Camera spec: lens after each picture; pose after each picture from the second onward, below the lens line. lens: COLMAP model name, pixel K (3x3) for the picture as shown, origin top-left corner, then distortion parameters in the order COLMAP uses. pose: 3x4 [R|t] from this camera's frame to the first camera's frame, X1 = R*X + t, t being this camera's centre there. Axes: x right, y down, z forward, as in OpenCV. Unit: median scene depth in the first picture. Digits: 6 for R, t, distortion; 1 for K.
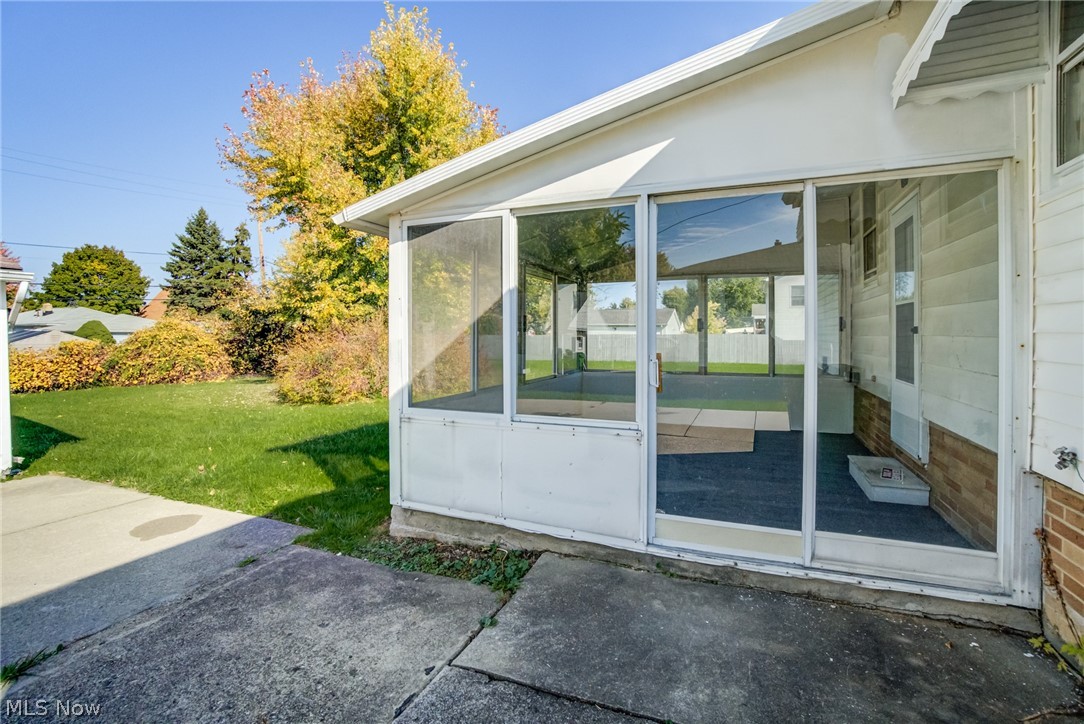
lens RADIAL K [[479.7, 0, 534.0], [0, 479.7, 341.8], [0, 0, 1]] dist [-0.004385, 0.000151]
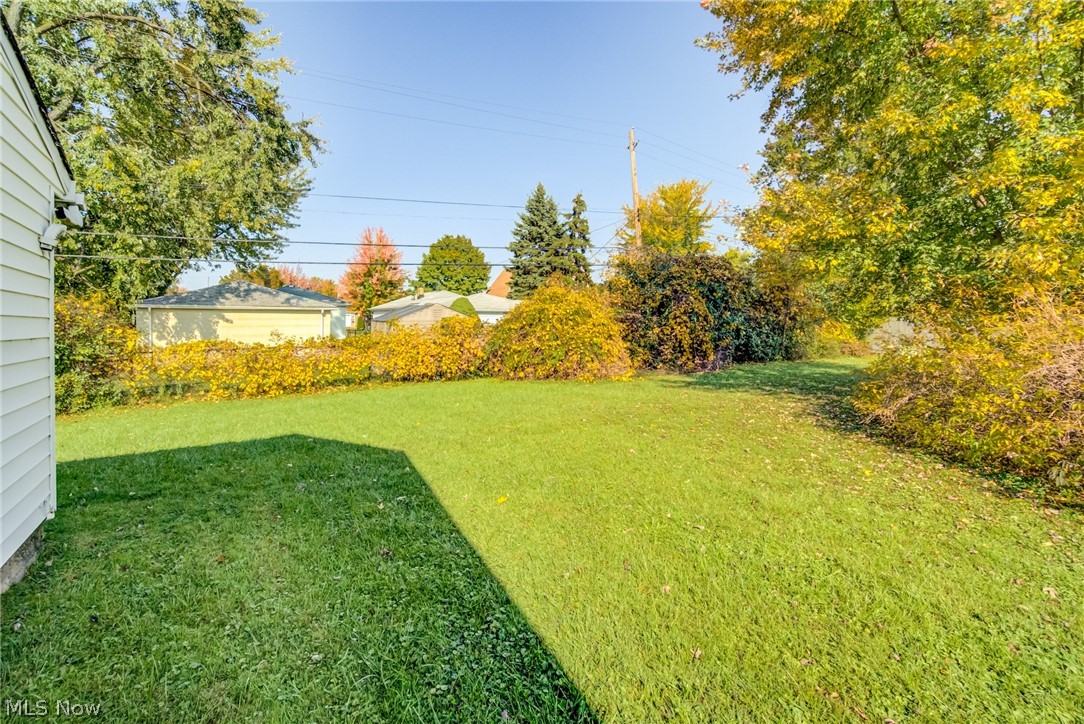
lens RADIAL K [[479.7, 0, 534.0], [0, 479.7, 341.8], [0, 0, 1]] dist [-0.004385, 0.000151]
pose [[0.852971, 0.025057, -0.521356, -0.219481], [-0.013060, 0.999559, 0.026673, 0.008027], [0.521795, -0.015942, 0.852922, 0.196831]]
